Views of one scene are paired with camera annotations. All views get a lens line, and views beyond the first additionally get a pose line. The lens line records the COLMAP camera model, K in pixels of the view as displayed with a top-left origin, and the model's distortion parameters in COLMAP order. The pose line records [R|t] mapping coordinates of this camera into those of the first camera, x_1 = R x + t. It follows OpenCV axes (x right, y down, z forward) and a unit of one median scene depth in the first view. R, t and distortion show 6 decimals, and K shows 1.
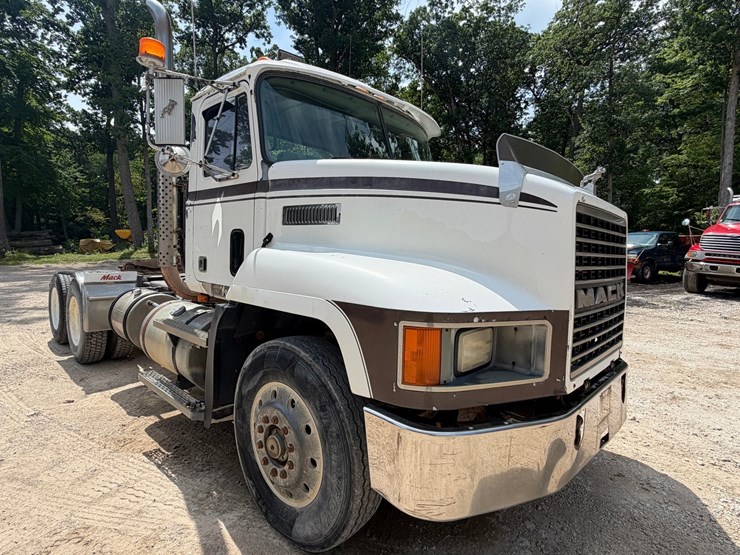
lens RADIAL K [[401.6, 0, 370.0], [0, 401.6, 277.5], [0, 0, 1]] dist [0.001945, 0.001262]
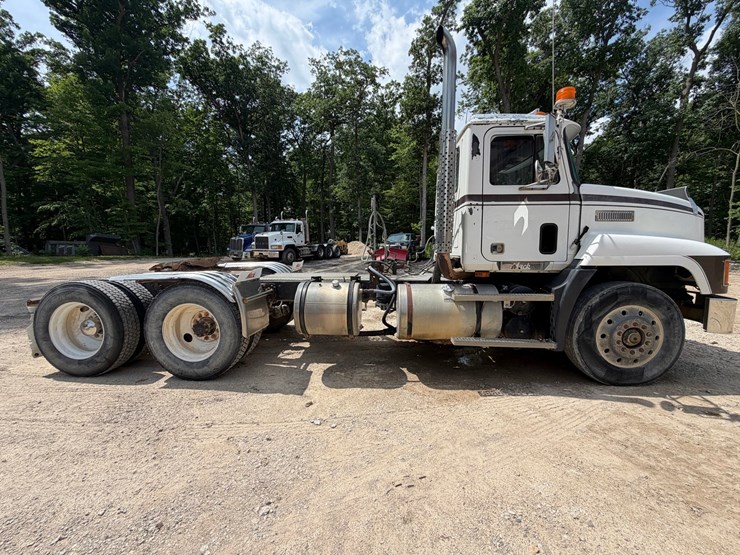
lens RADIAL K [[294.9, 0, 370.0], [0, 294.9, 277.5], [0, 0, 1]] dist [0.000570, 0.000148]
pose [[0.763274, -0.090964, 0.639639, -1.713516], [0.071156, 0.995852, 0.056711, -0.027956], [-0.642144, 0.002228, 0.766581, 0.612140]]
